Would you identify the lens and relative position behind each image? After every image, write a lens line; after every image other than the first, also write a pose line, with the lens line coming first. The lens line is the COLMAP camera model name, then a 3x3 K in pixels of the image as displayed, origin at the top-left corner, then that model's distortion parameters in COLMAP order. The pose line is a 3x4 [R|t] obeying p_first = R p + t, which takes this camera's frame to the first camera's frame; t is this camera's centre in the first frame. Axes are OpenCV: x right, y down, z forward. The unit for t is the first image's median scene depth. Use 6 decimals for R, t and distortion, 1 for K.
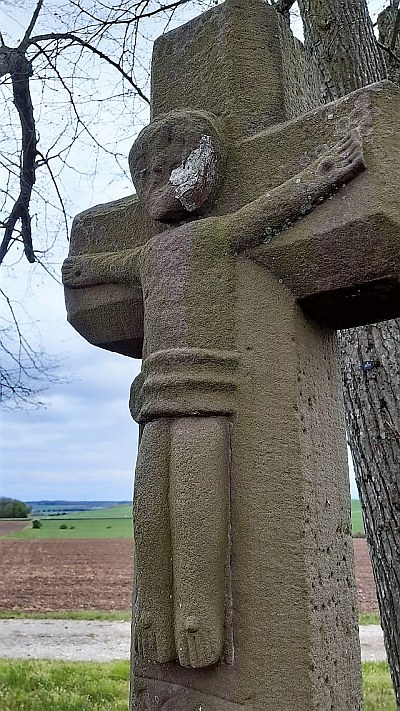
lens RADIAL K [[571.3, 0, 200.0], [0, 571.3, 371.8], [0, 0, 1]] dist [0.080296, -0.001783]
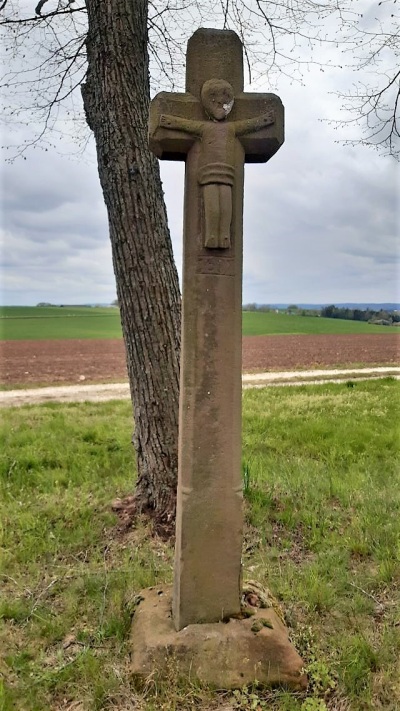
lens RADIAL K [[571.3, 0, 200.0], [0, 571.3, 371.8], [0, 0, 1]] dist [0.080296, -0.001783]
pose [[0.763003, -0.056218, 0.643946, -0.686296], [-0.152382, 0.952490, 0.263710, 0.072475], [-0.628177, -0.299337, 0.718186, -0.506165]]
